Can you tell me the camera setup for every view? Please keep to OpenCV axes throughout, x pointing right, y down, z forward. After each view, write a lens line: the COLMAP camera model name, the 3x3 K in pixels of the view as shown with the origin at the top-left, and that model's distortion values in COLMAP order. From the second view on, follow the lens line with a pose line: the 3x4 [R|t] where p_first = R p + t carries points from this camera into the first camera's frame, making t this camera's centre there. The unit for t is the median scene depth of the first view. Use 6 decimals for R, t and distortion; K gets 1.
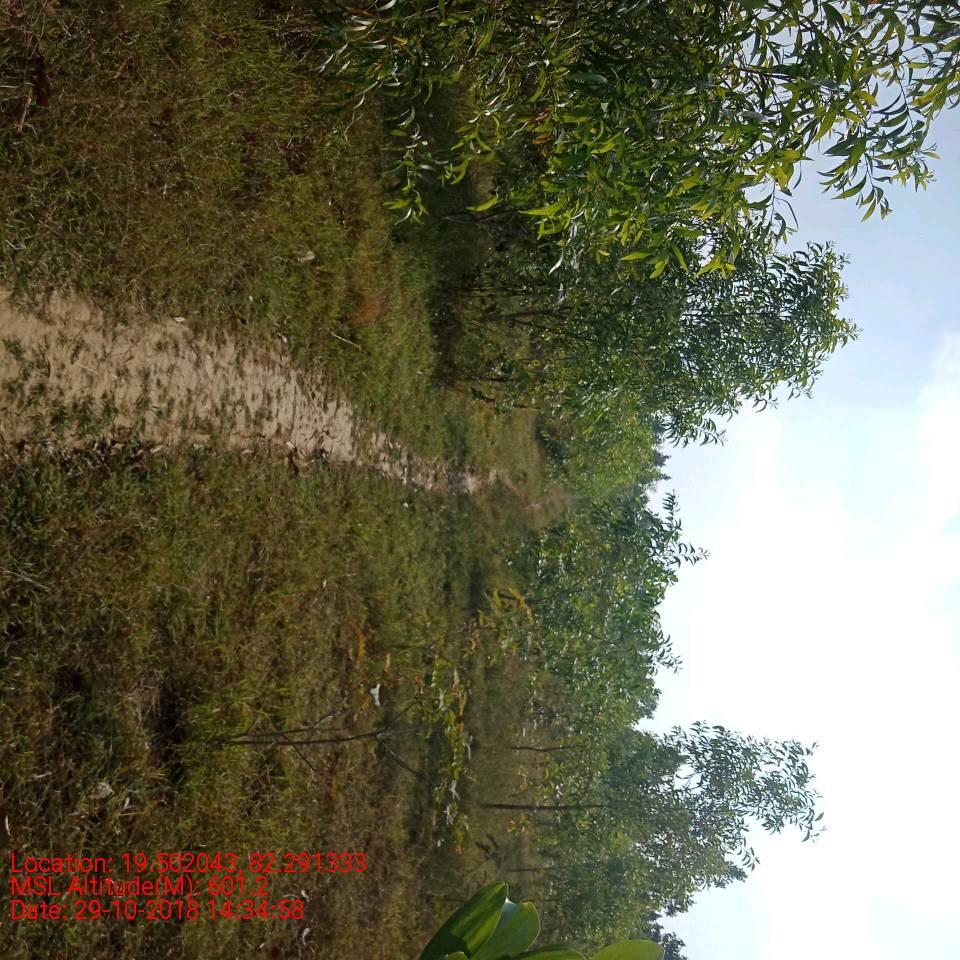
lens RADIAL K [[924.1, 0, 464.3], [0, 924.1, 491.7], [0, 0, 1]] dist [0.081161, -0.103055]
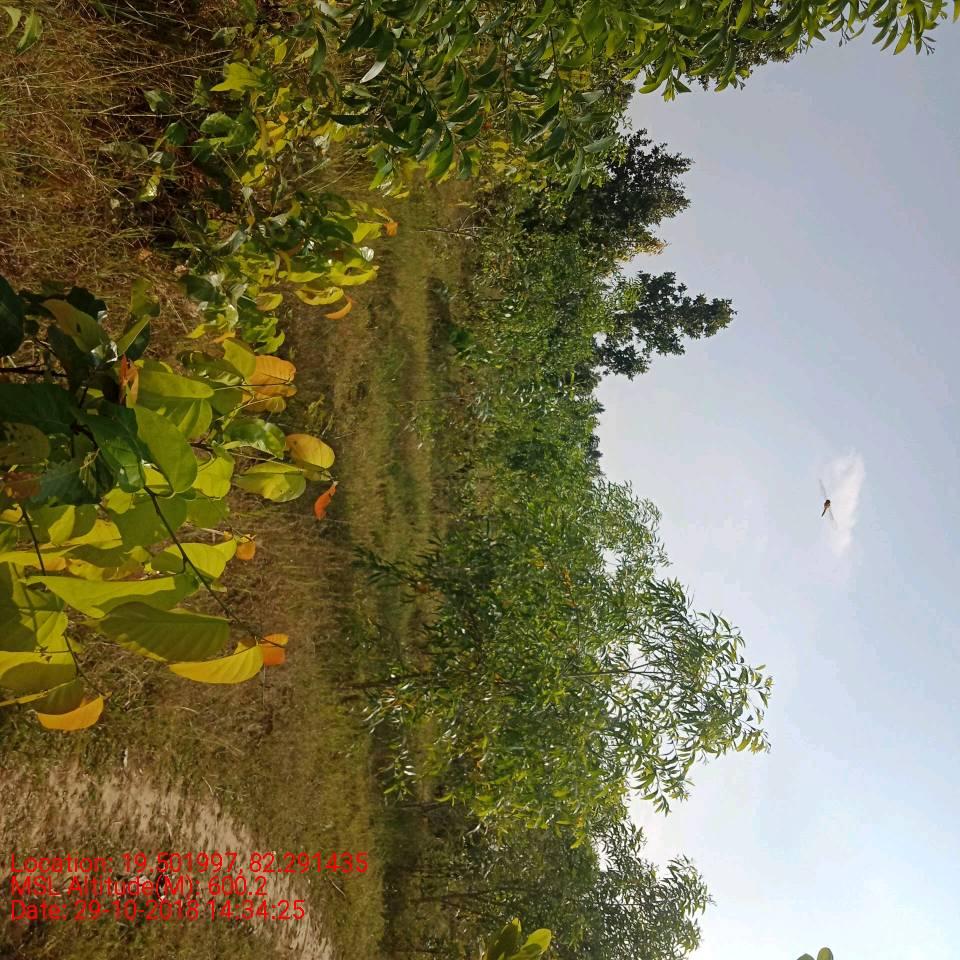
lens RADIAL K [[924.1, 0, 464.3], [0, 924.1, 491.7], [0, 0, 1]] dist [0.081161, -0.103055]
pose [[0.994417, 0.066741, 0.081735, -0.102480], [-0.004844, 0.802629, -0.596458, 0.219791], [-0.105411, 0.592732, 0.798472, -0.578694]]
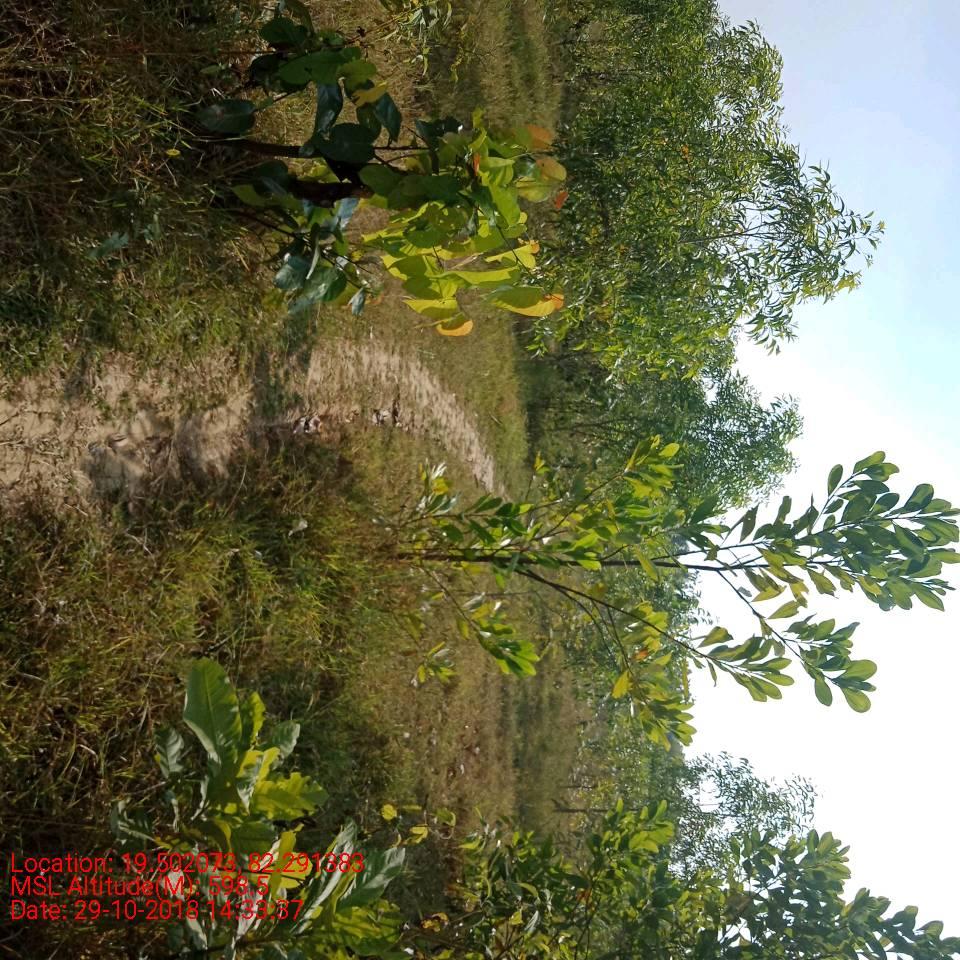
lens RADIAL K [[945.4, 0, 478.1], [0, 945.4, 431.0], [0, 0, 1]] dist [0.072954, -0.006131]
pose [[0.999994, -0.003239, -0.001334, -0.175402], [0.002844, 0.972980, -0.230873, 0.303128], [0.002046, 0.230868, 0.972983, -0.848895]]
